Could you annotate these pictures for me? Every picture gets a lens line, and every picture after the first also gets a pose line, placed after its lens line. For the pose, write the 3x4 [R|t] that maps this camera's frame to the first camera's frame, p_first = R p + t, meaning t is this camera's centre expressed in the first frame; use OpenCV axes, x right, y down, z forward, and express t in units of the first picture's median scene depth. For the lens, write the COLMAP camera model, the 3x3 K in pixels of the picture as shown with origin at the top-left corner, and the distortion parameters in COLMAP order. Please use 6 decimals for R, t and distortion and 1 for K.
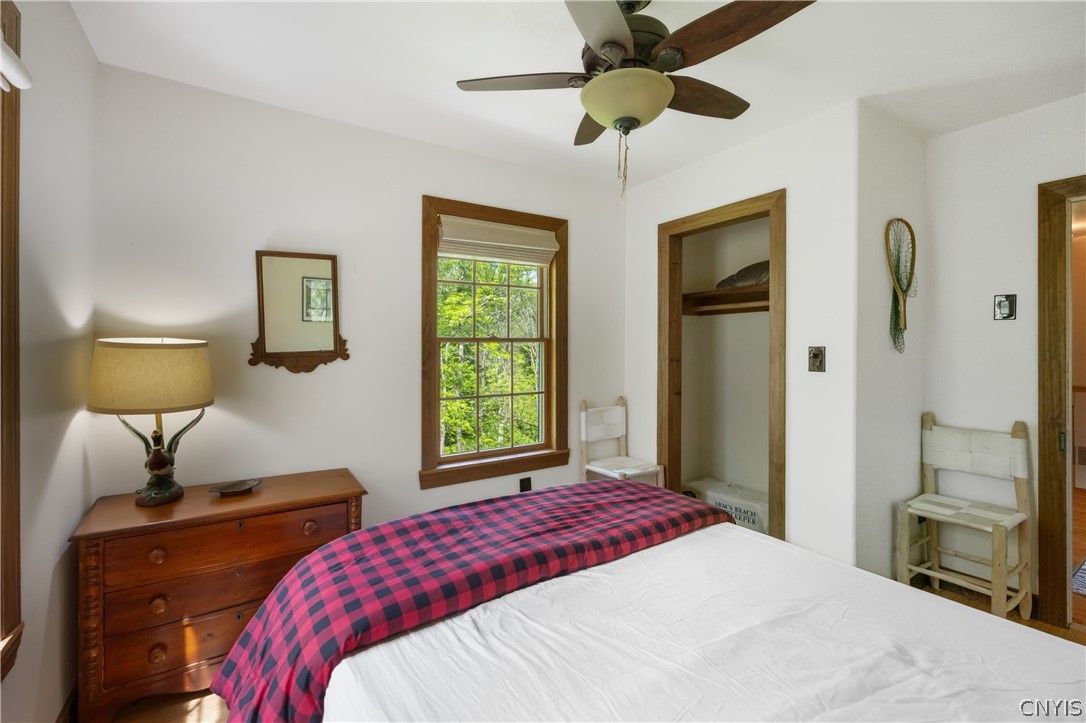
lens RADIAL K [[468.1, 0, 545.3], [0, 468.1, 350.6], [0, 0, 1]] dist [0.000159, 0.000158]
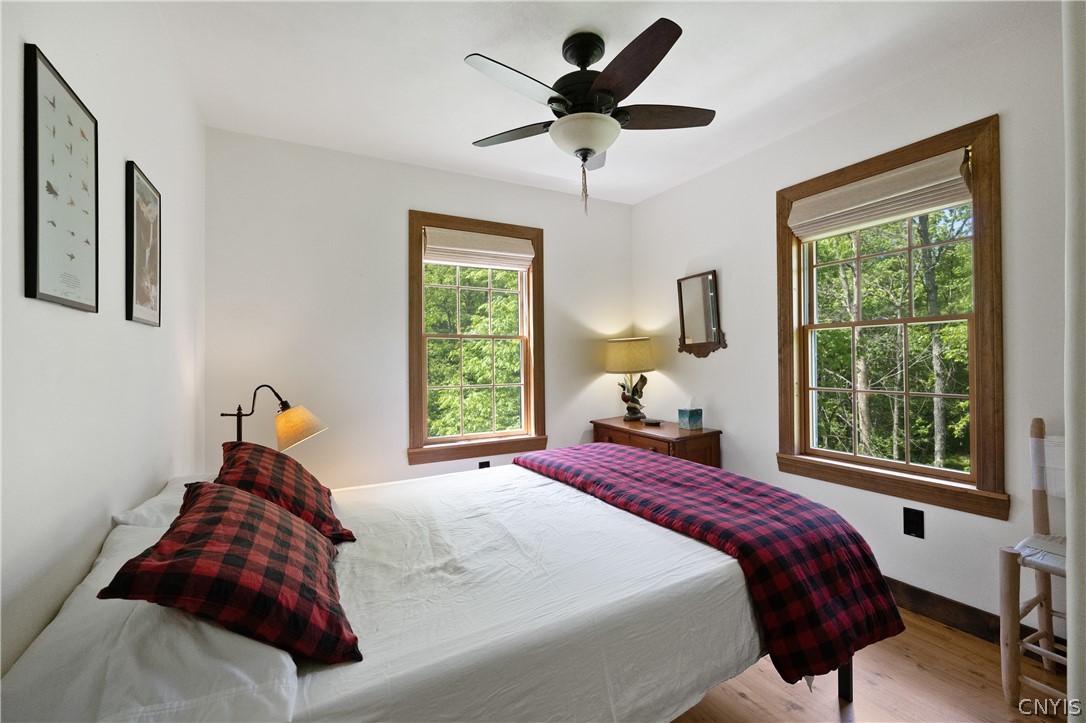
lens RADIAL K [[468.1, 0, 546.8], [0, 468.1, 358.8], [0, 0, 1]] dist [0.000159, 0.000158]
pose [[-0.071165, 0.002896, -0.997460, 0.975247], [0.002769, 0.999993, 0.002705, 0.047075], [0.997461, -0.002570, -0.071172, 0.656259]]
